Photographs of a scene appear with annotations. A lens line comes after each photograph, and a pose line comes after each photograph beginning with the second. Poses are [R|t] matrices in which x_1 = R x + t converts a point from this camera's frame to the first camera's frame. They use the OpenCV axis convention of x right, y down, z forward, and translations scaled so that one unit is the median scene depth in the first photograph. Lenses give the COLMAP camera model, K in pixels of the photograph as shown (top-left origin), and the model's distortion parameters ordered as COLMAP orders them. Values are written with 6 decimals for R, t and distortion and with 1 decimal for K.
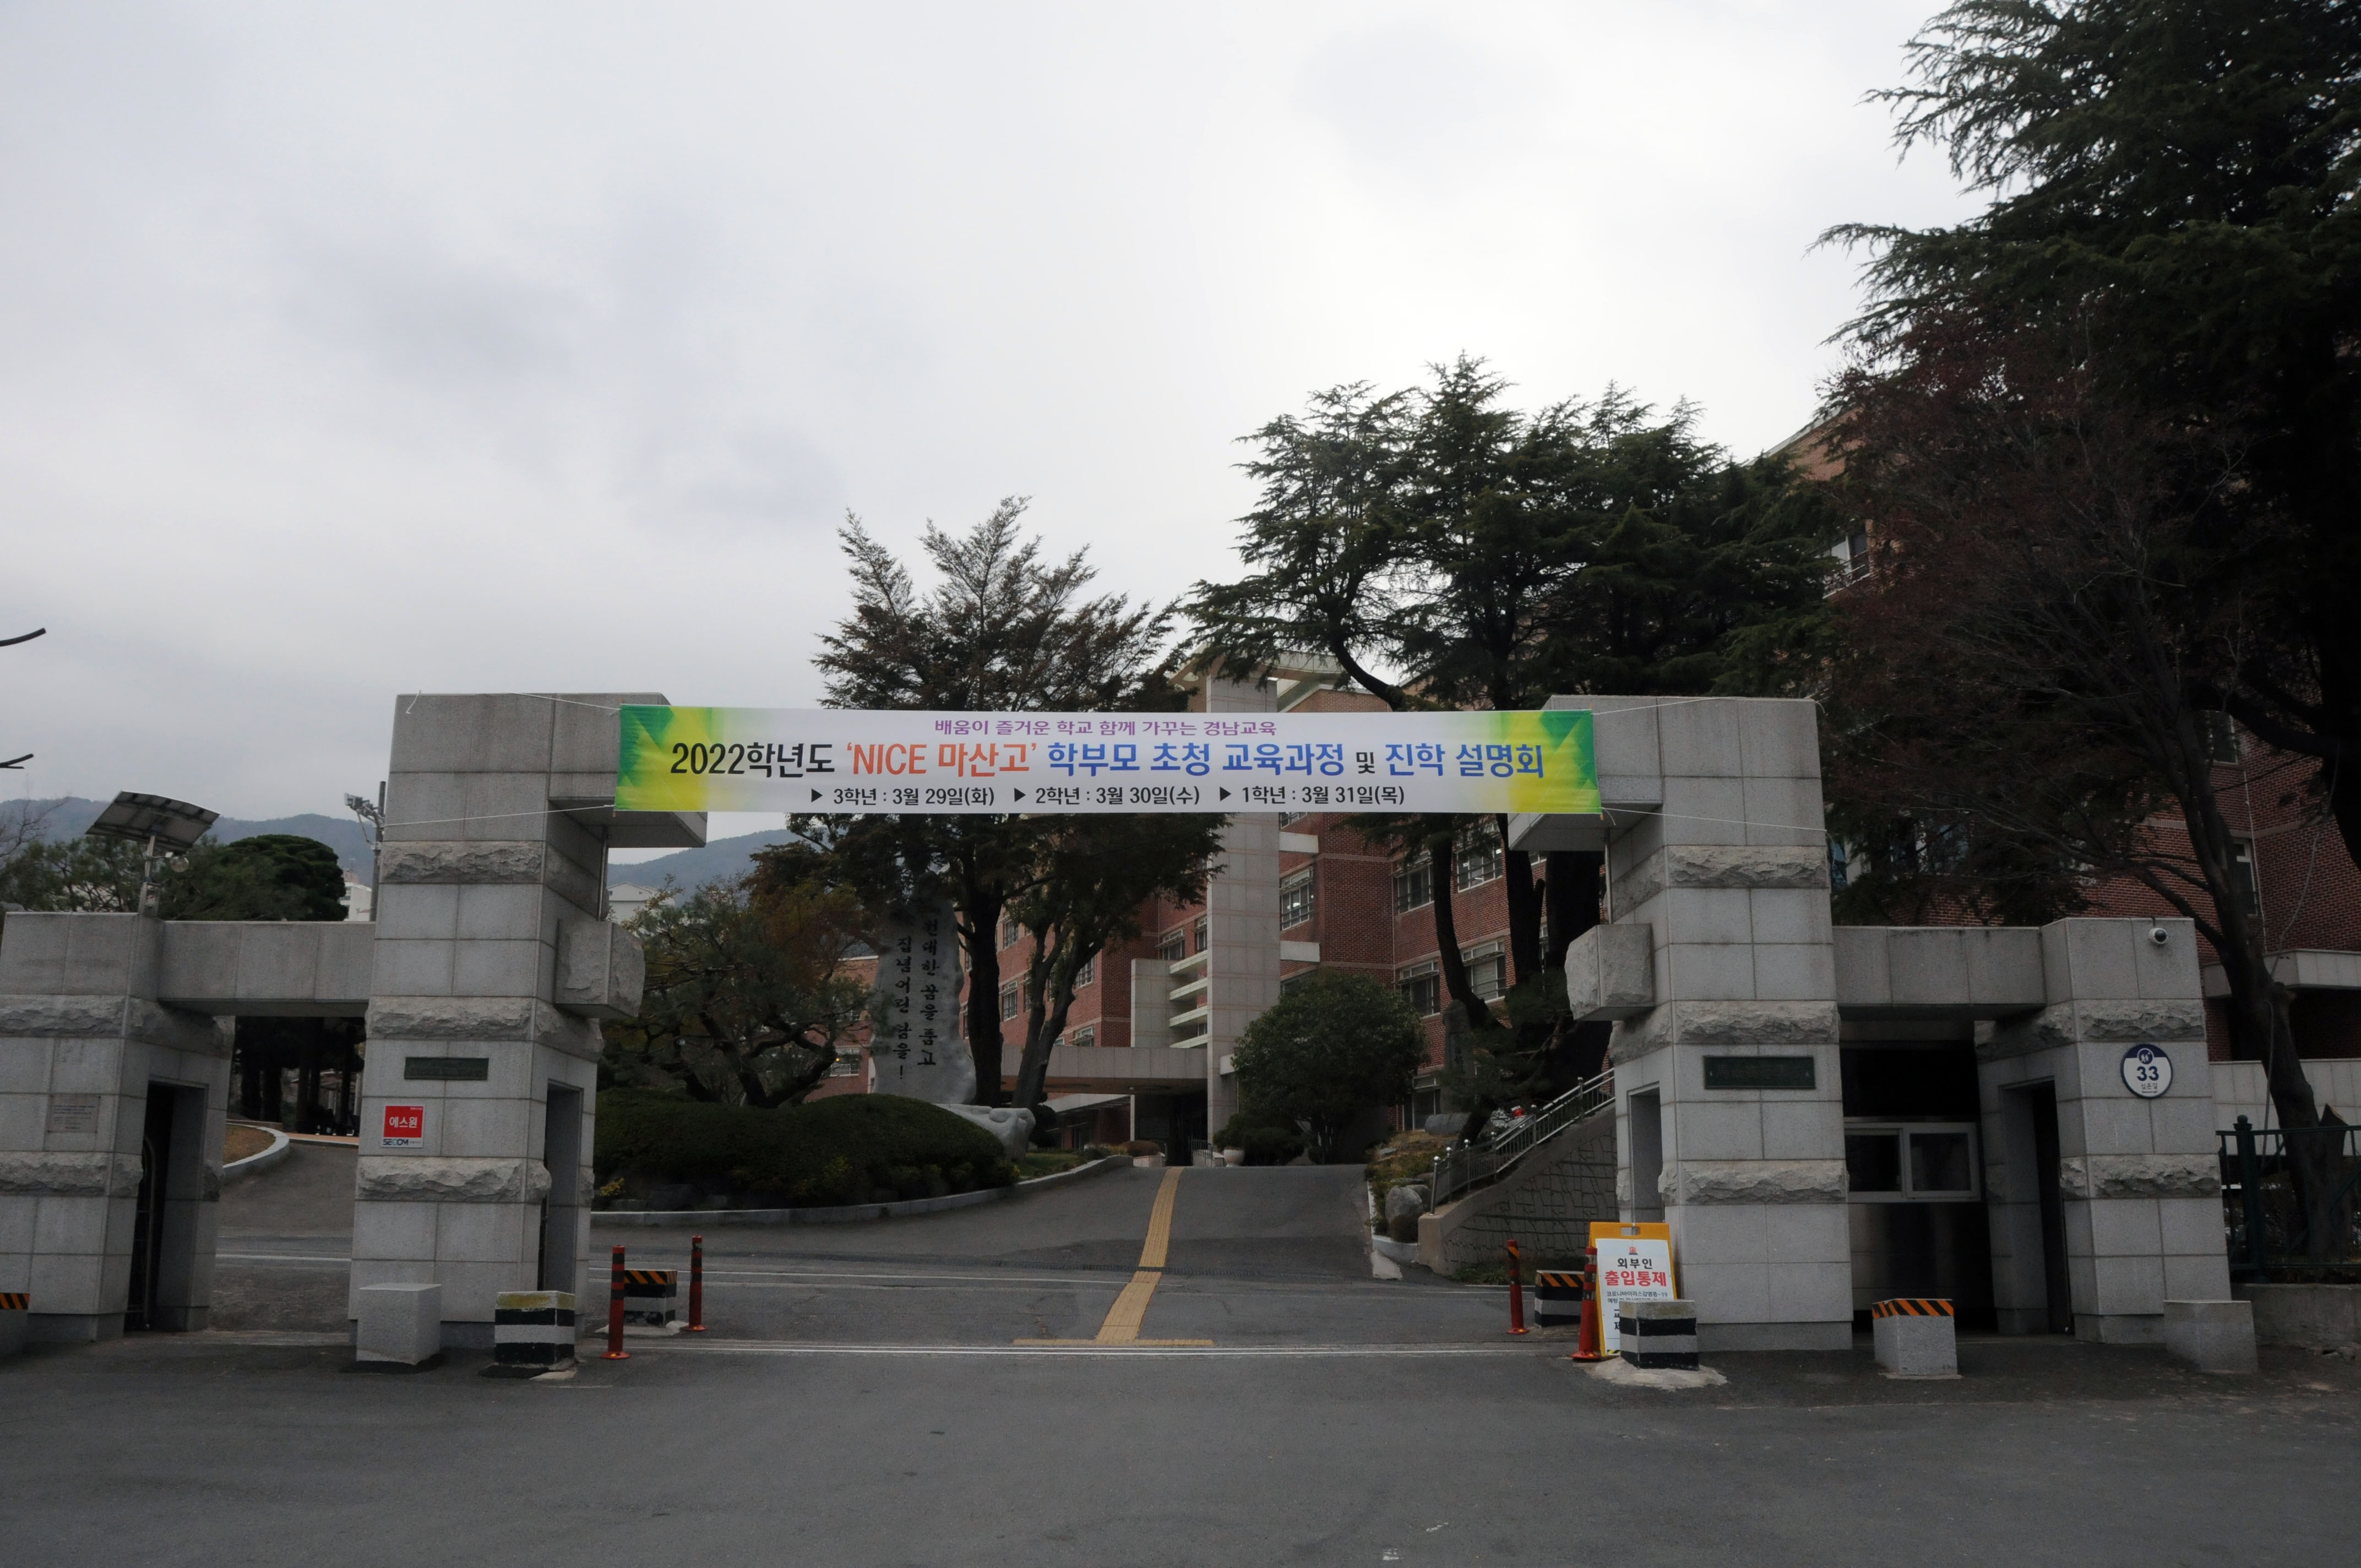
lens RADIAL K [[1909.6, 0, 1142.2], [0, 1909.6, 852.4], [0, 0, 1]] dist [-0.162282, 0.125904]
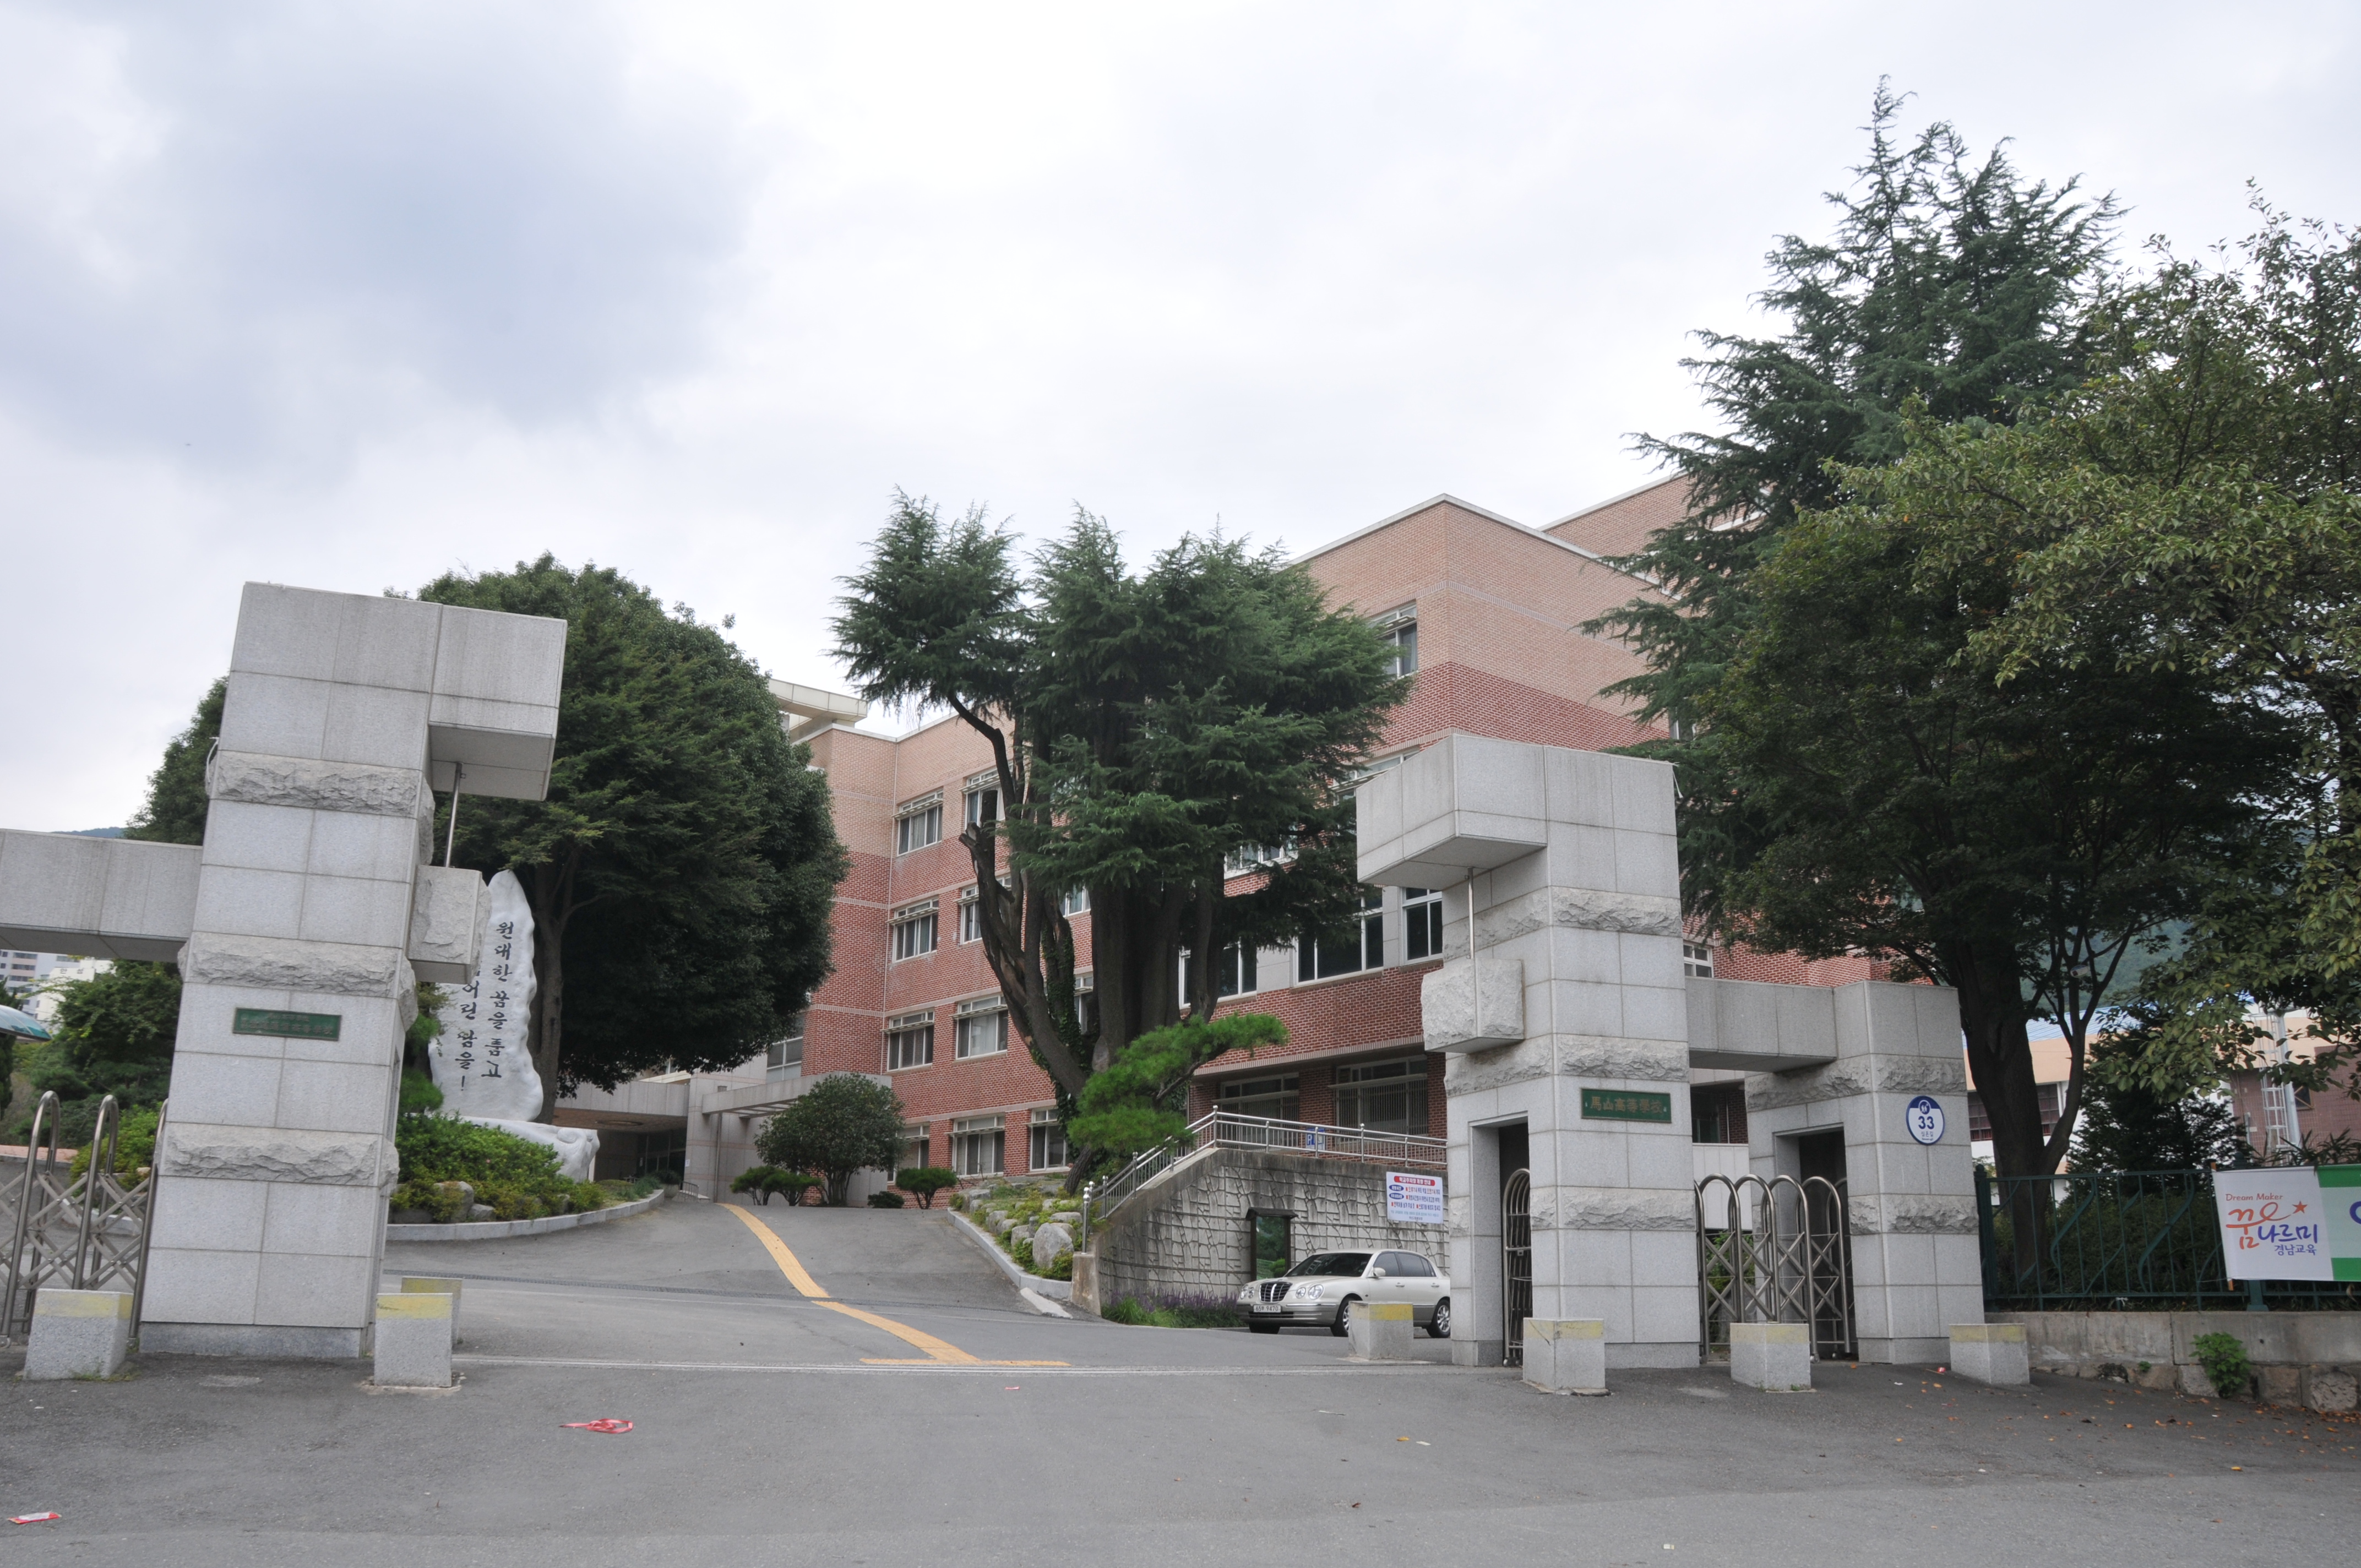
lens RADIAL K [[1895.4, 0, 1180.5], [0, 1895.4, 784.0], [0, 0, 1]] dist [-0.125563, 0.006746]
pose [[0.938630, 0.102193, 0.329440, -0.274889], [-0.079358, 0.993462, -0.082068, 0.043487], [-0.335673, 0.050887, 0.940603, 0.076670]]
